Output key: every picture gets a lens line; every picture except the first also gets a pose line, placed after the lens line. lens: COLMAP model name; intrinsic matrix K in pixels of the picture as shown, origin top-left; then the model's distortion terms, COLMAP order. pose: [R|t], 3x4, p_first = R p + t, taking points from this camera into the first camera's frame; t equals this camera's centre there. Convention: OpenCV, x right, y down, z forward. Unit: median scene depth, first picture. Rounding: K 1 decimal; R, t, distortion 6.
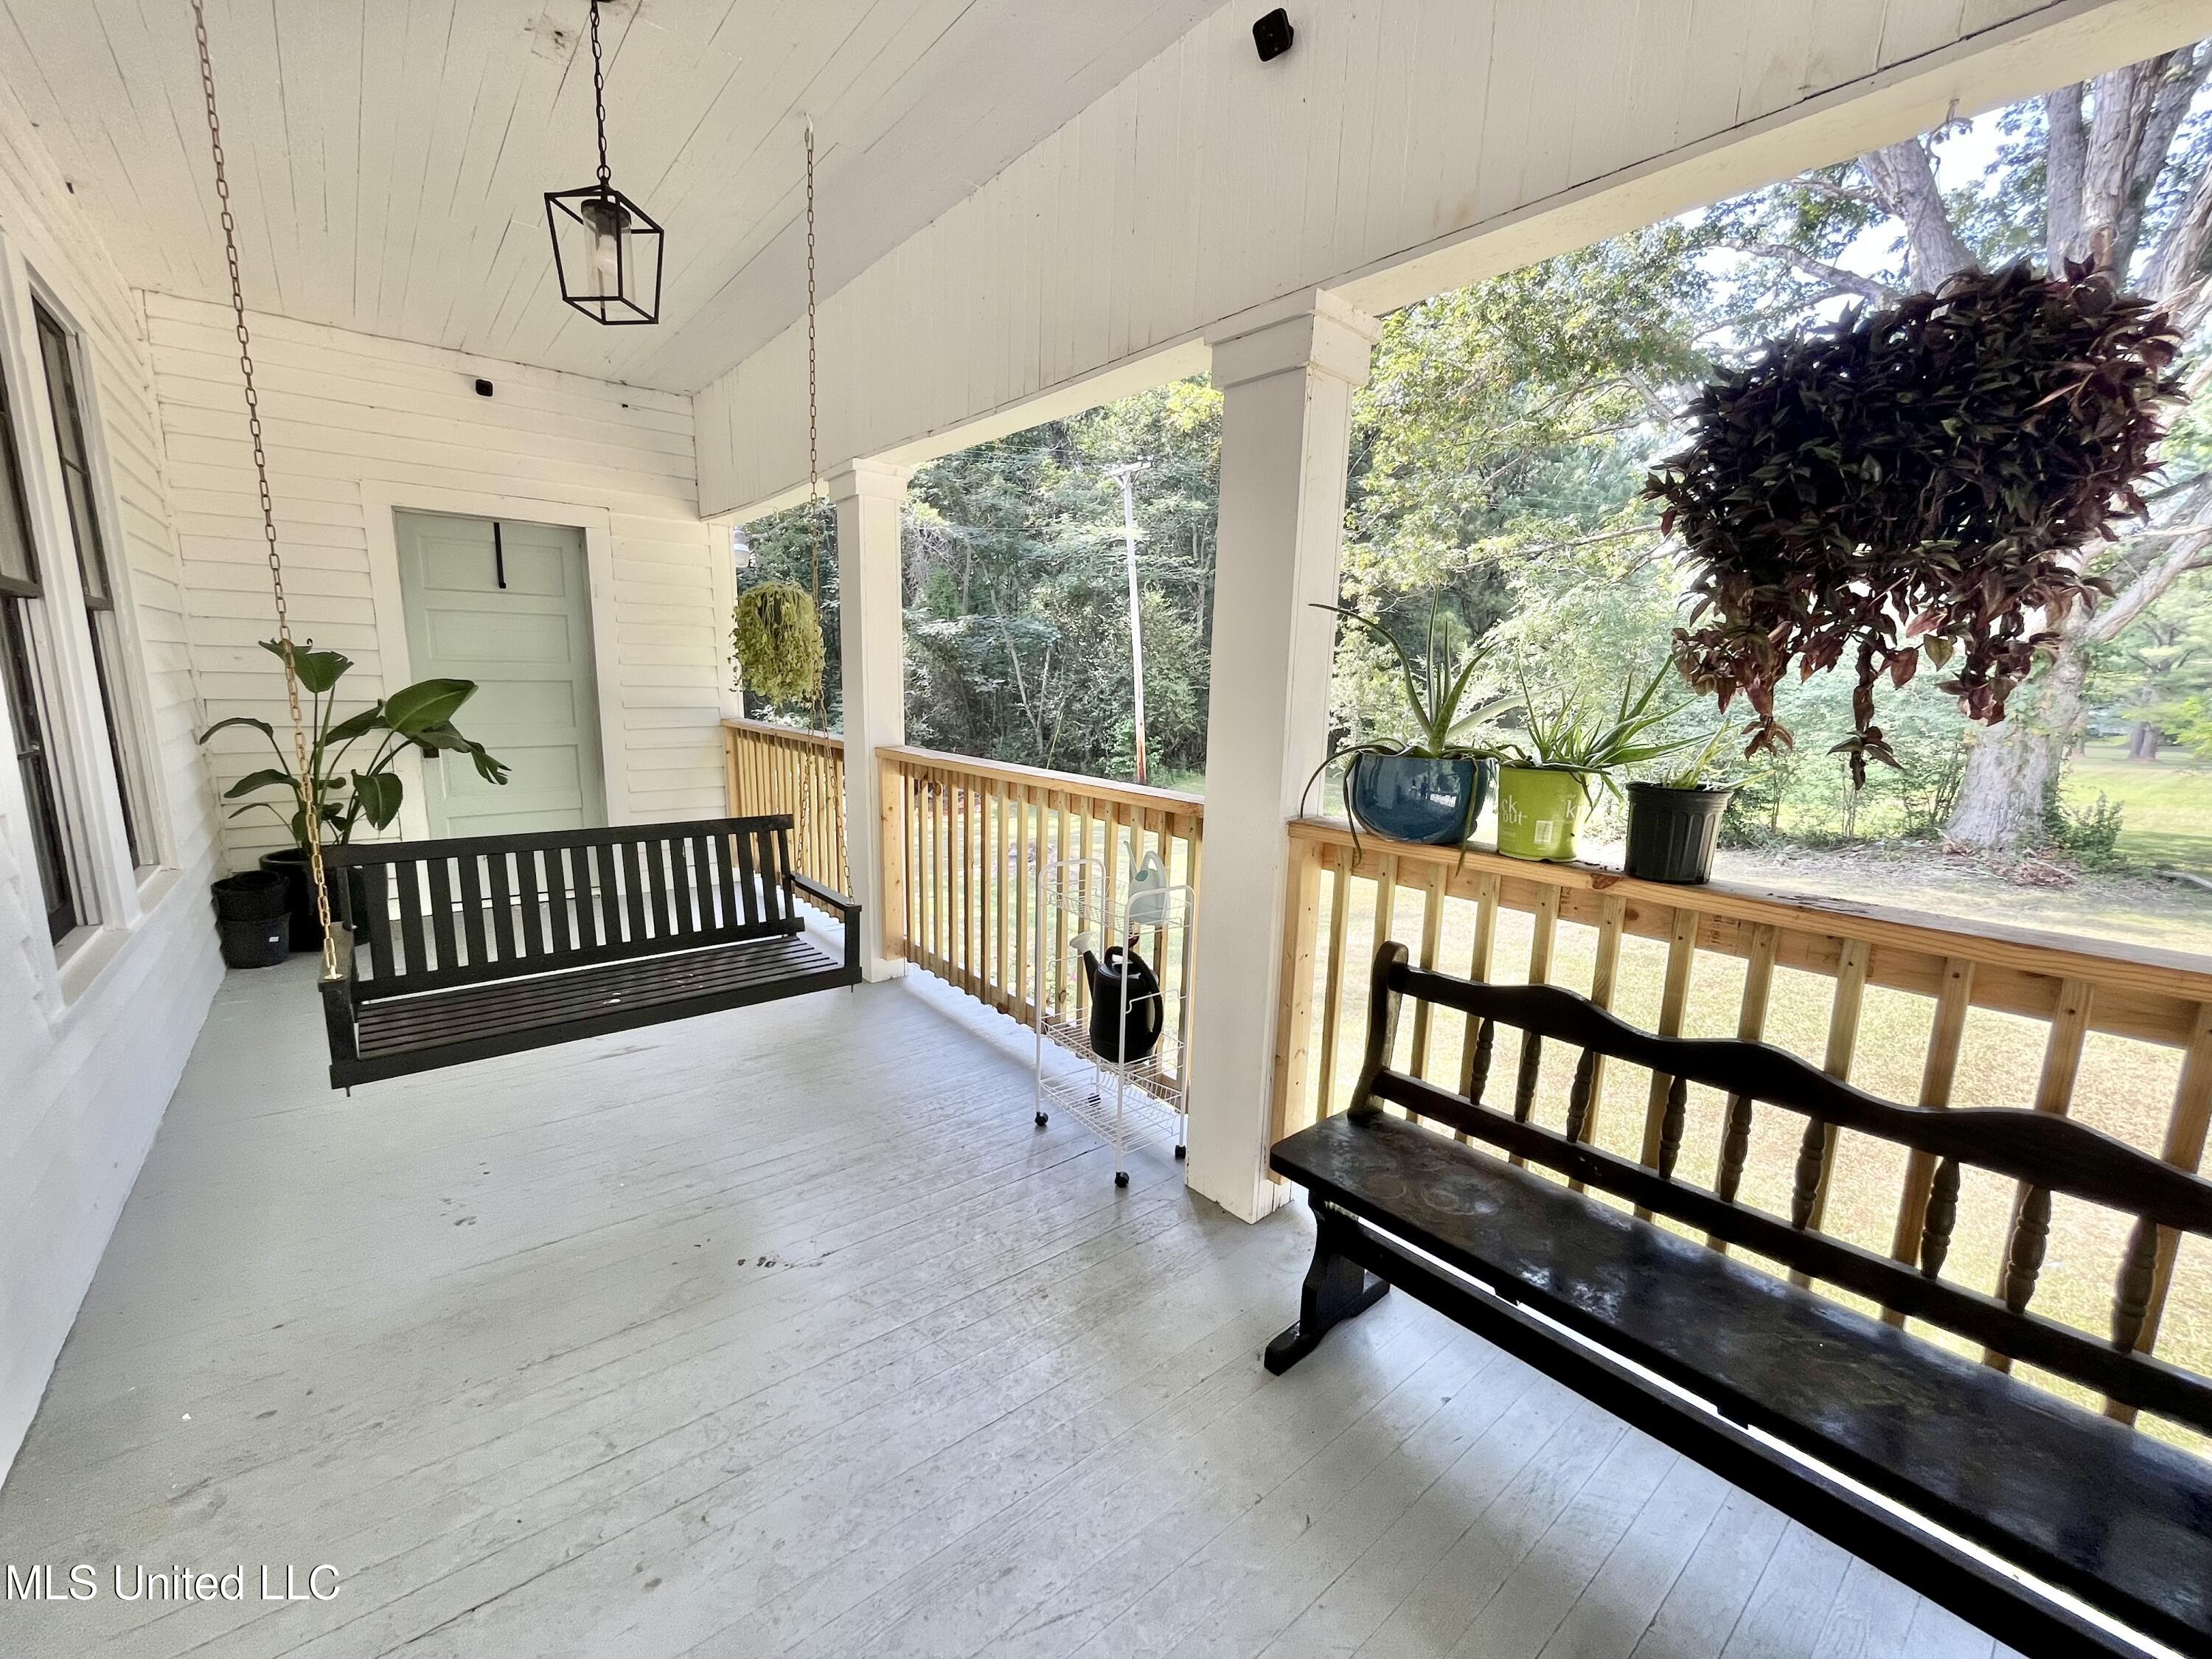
lens RADIAL K [[902.1, 0, 1106.0], [0, 902.1, 829.5], [0, 0, 1]] dist [0.002051, 0.000300]
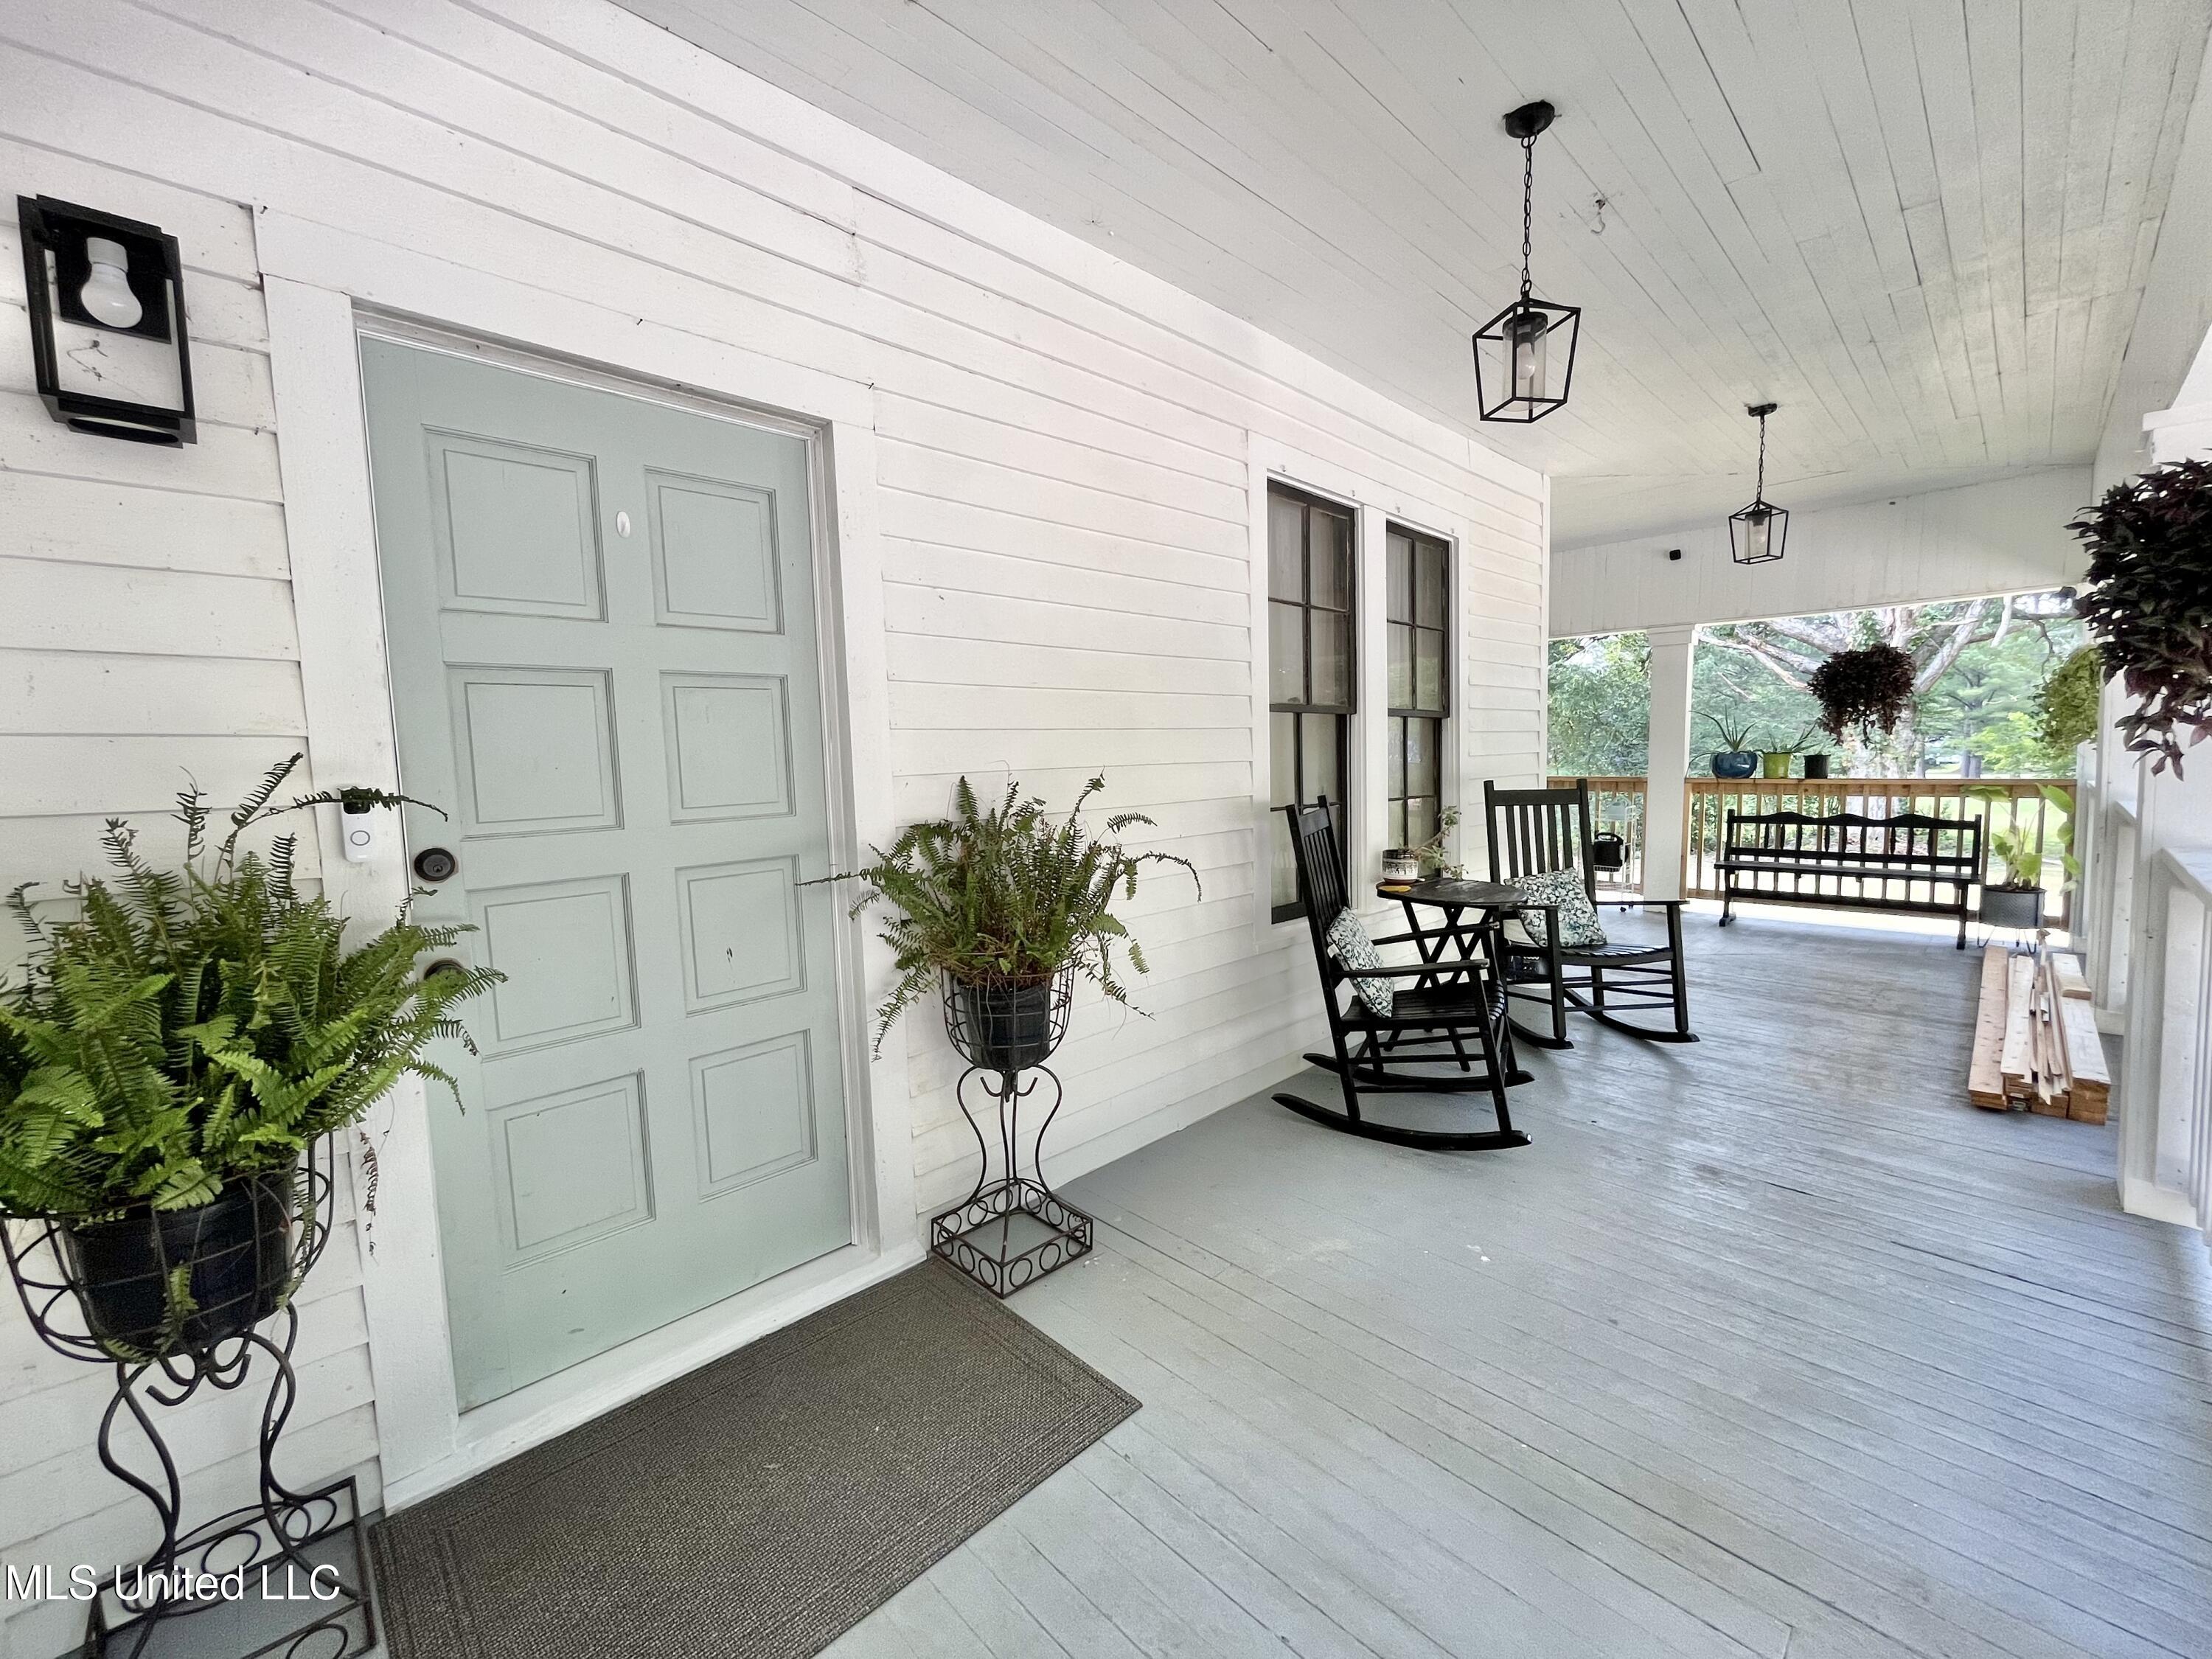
lens RADIAL K [[903.8, 0, 1053.9], [0, 903.8, 838.6], [0, 0, 1]] dist [0.000436, 0.000011]
pose [[0.997090, -0.053917, 0.053898, -3.088713], [0.057881, 0.995508, -0.074920, 0.439861], [-0.049616, 0.077821, 0.995732, -2.909346]]
